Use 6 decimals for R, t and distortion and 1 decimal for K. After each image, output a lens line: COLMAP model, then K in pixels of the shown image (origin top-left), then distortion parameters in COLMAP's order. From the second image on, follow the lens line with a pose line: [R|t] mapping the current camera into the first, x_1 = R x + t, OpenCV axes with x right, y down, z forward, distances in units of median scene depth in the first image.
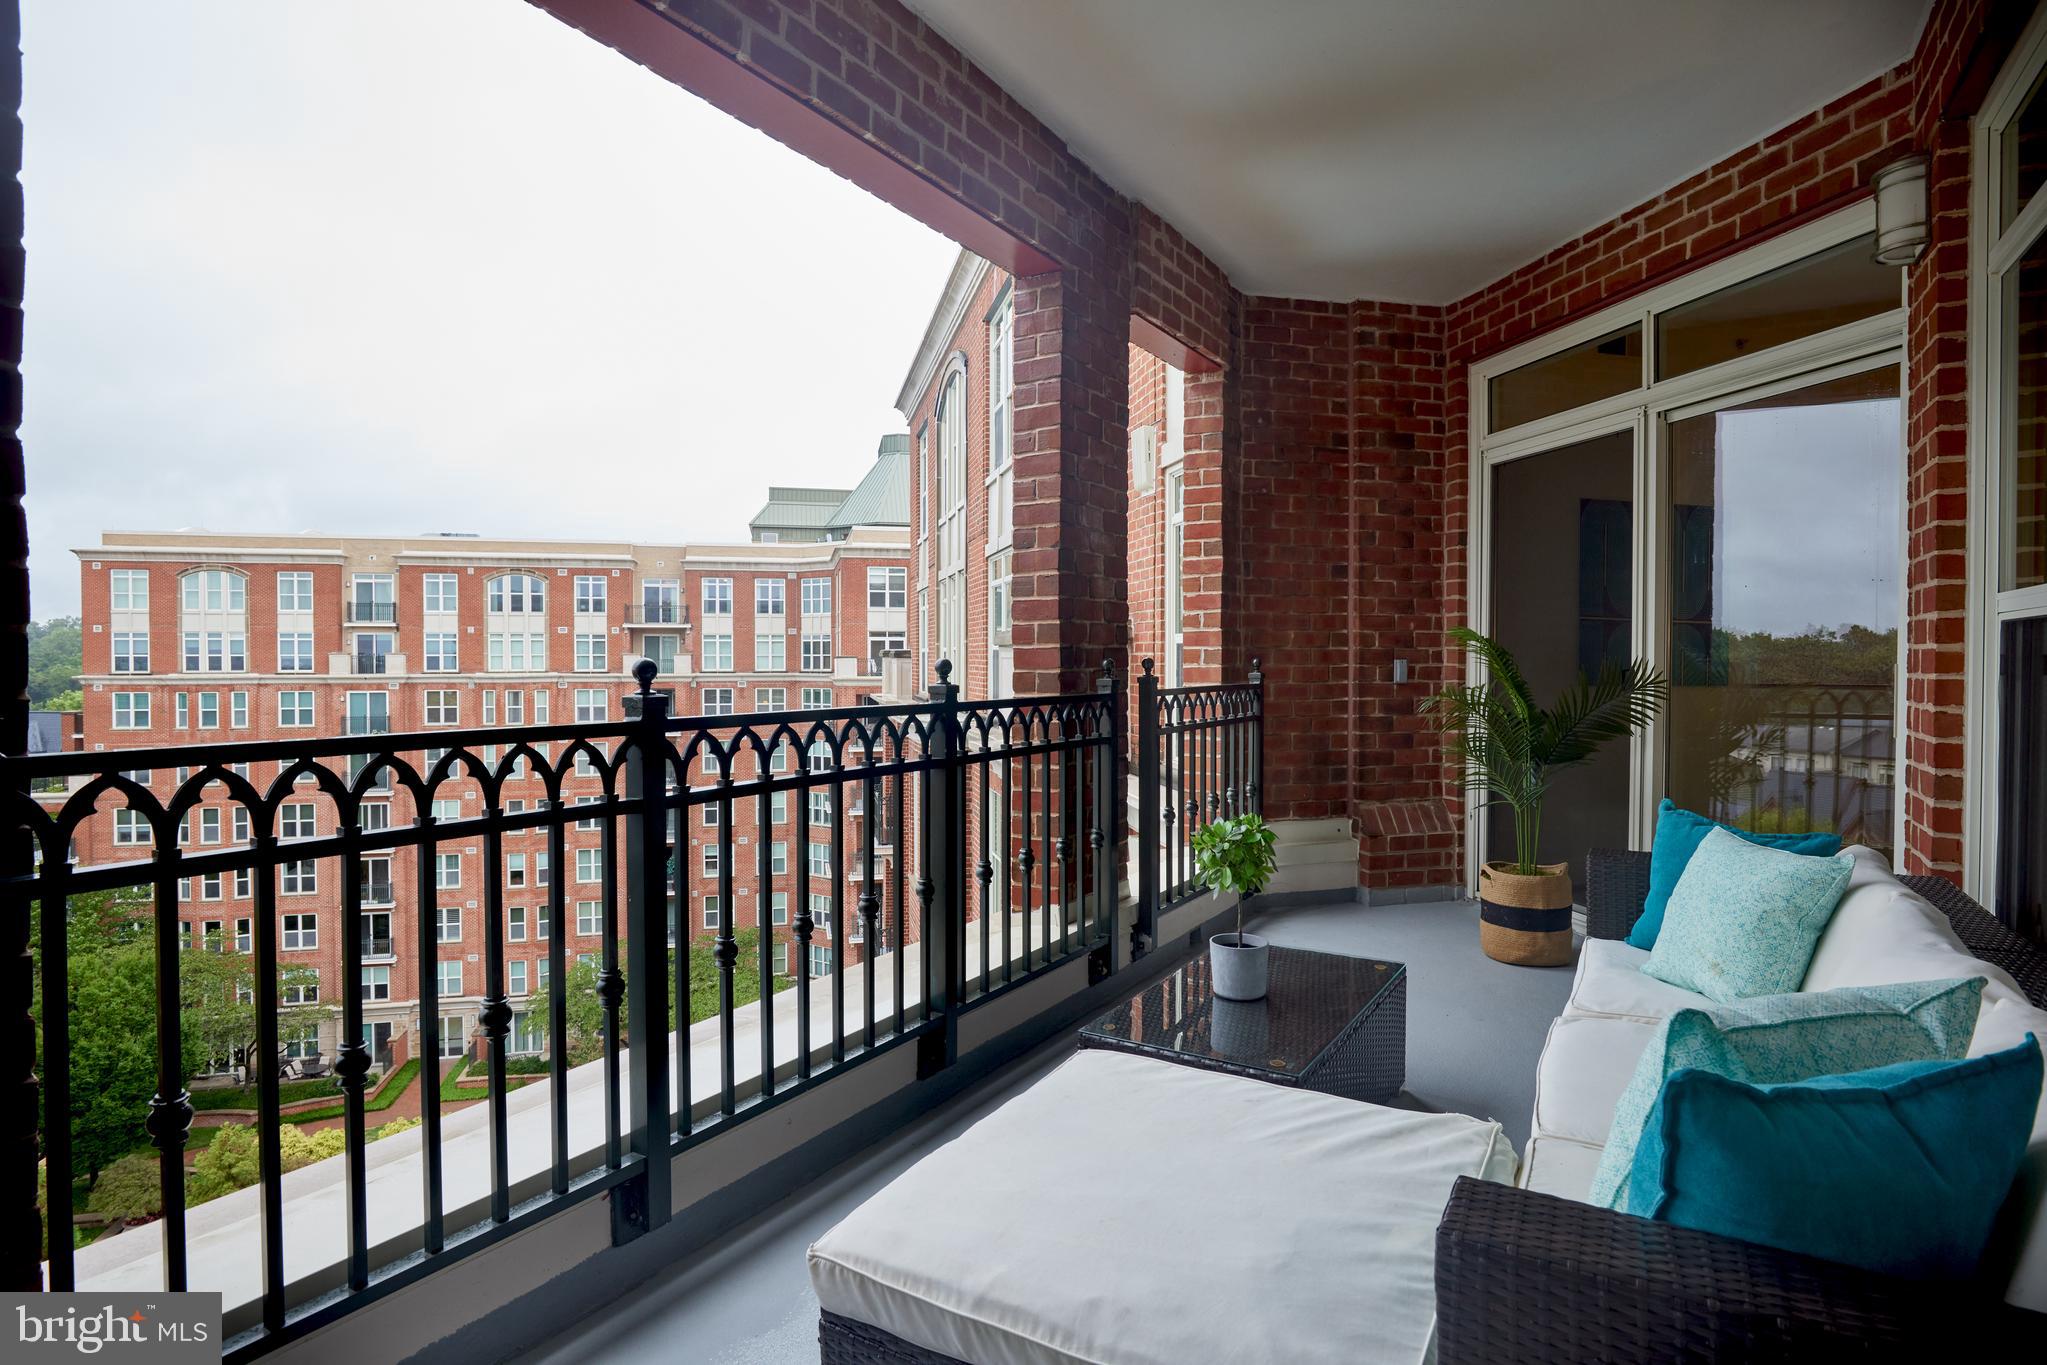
lens RADIAL K [[1041.4, 0, 1027.9], [0, 1041.4, 672.5], [0, 0, 1]] dist [-0.019279, 0.002234]
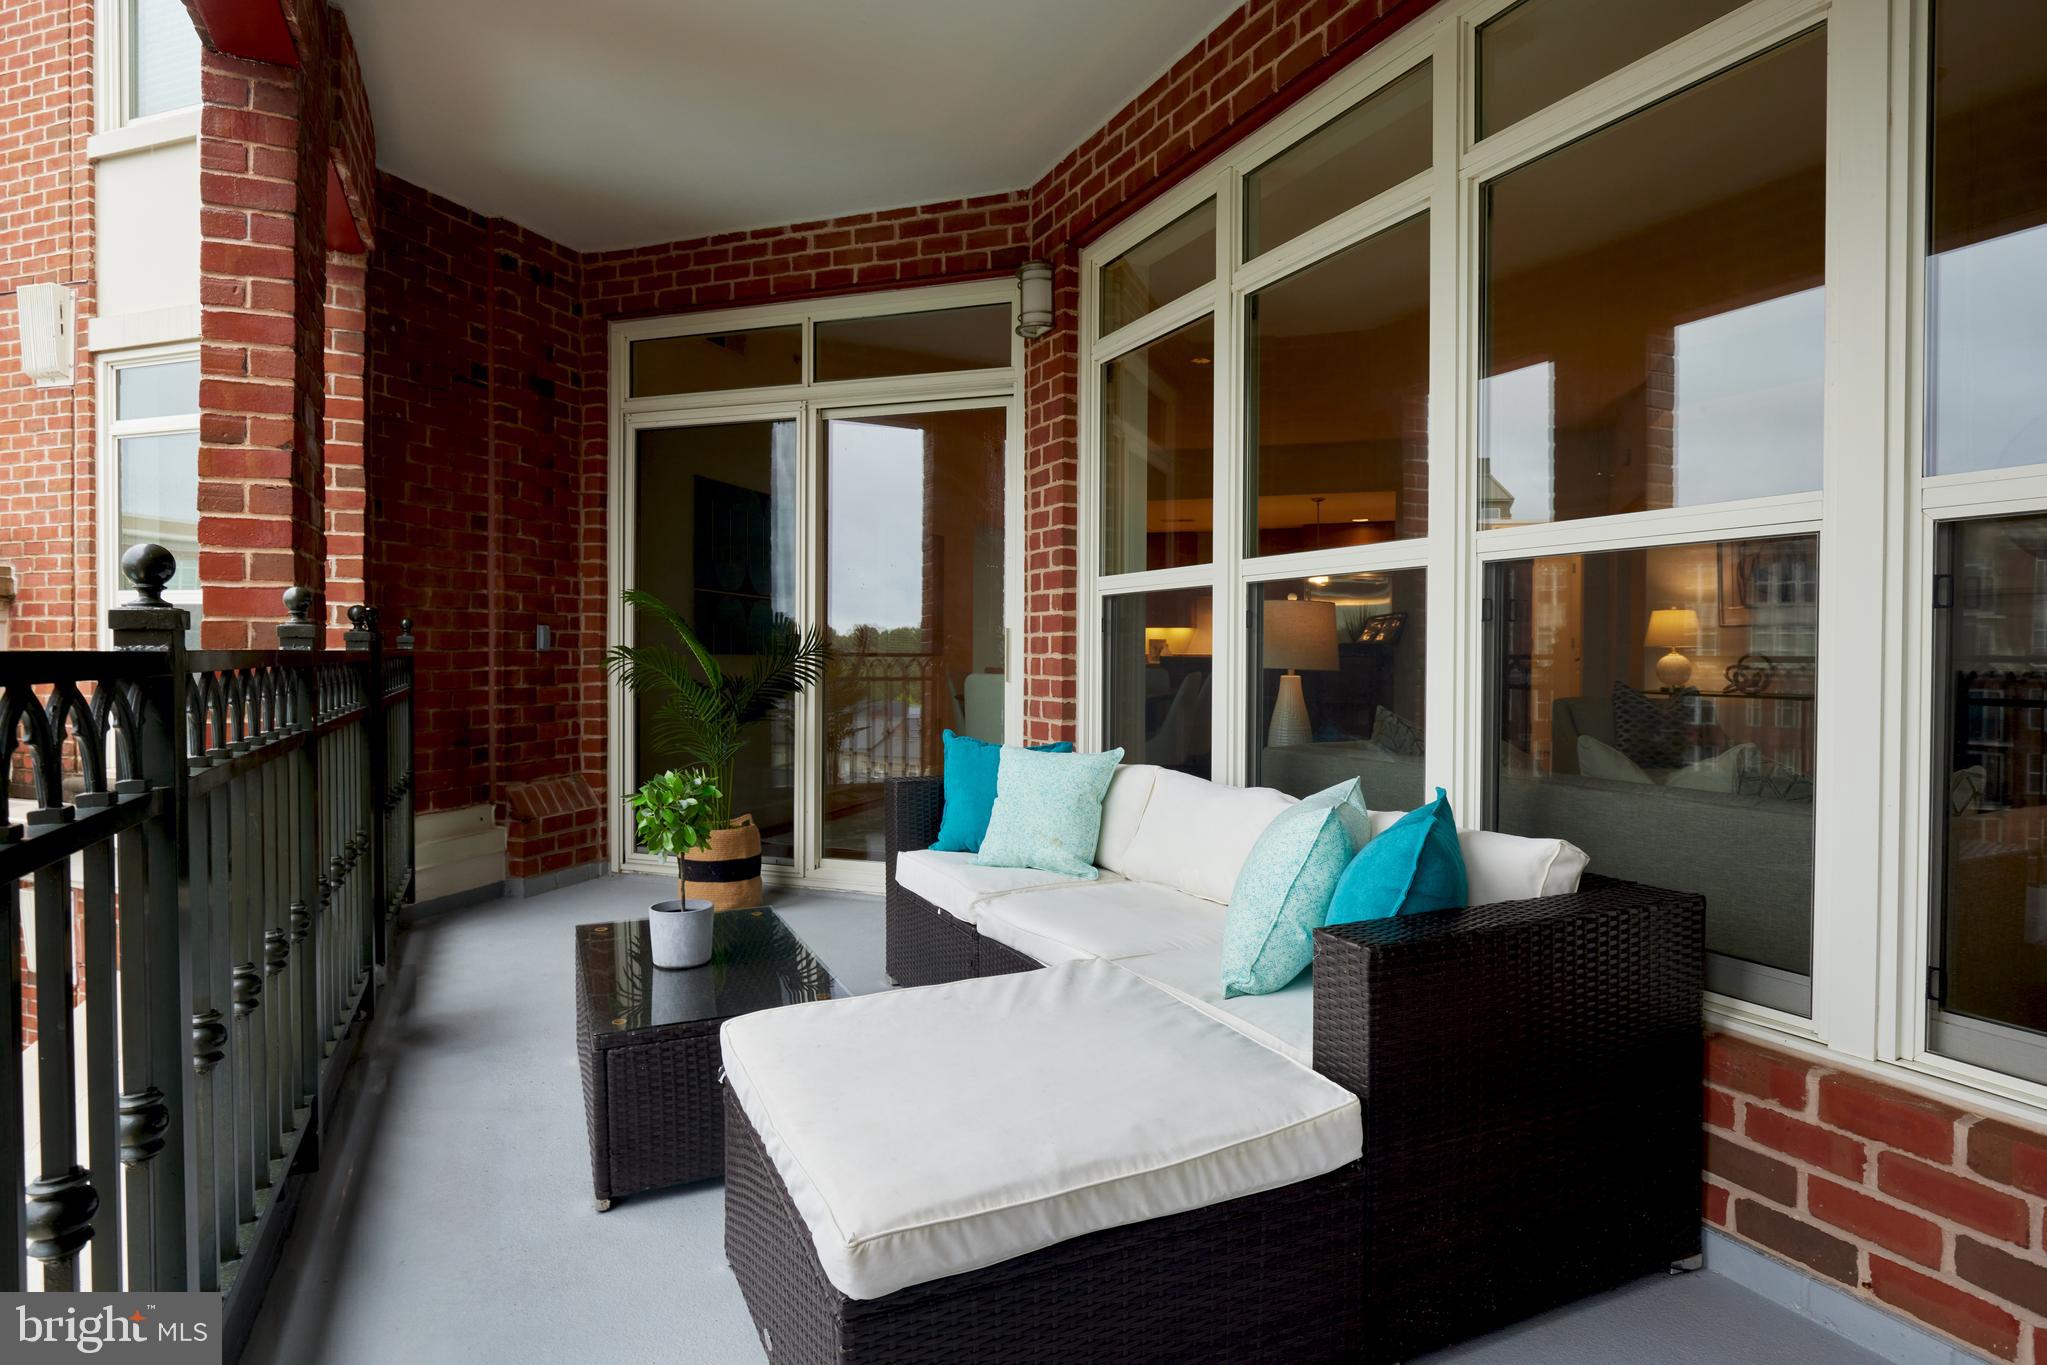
lens RADIAL K [[1135.7, 0, 1019.1], [0, 1135.7, 670.7], [0, 0, 1]] dist [-0.006666, 0.000177]
pose [[0.545265, -0.011457, 0.838185, -0.254451], [0.006994, 0.999934, 0.009118, 0.021691], [-0.838234, 0.000890, 0.545309, 0.101873]]
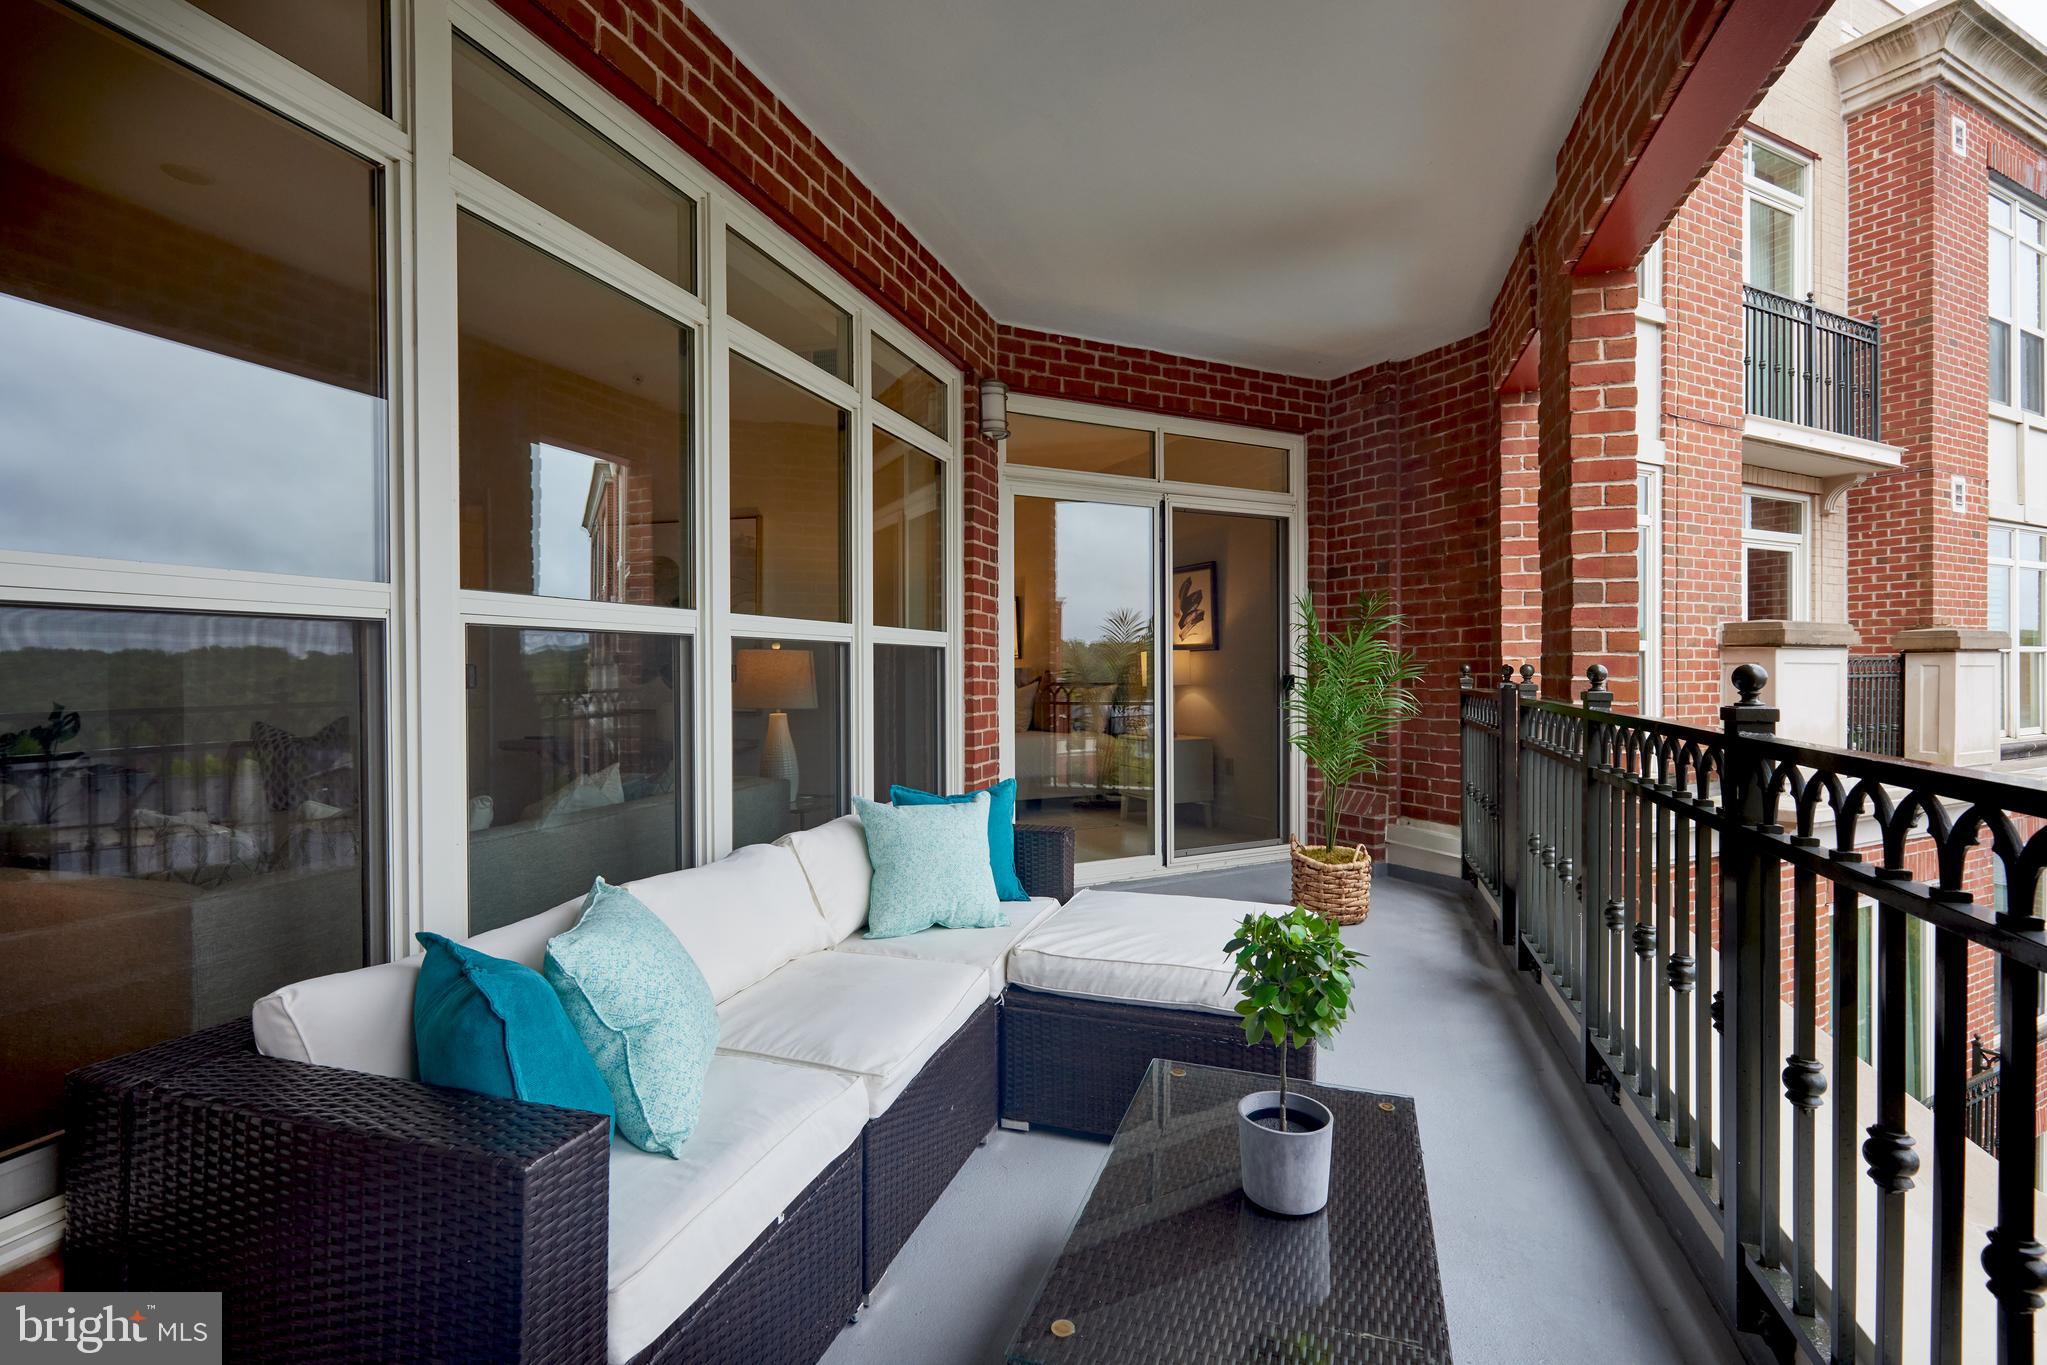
lens RADIAL K [[924.6, 0, 1027.9], [0, 924.6, 678.2], [0, 0, 1]] dist [-0.002305, 0.000537]
pose [[-0.970752, 0.007496, -0.239969, 0.275007], [0.001378, 0.999670, 0.025651, -0.012211], [0.240082, 0.024570, -0.970442, 0.814939]]
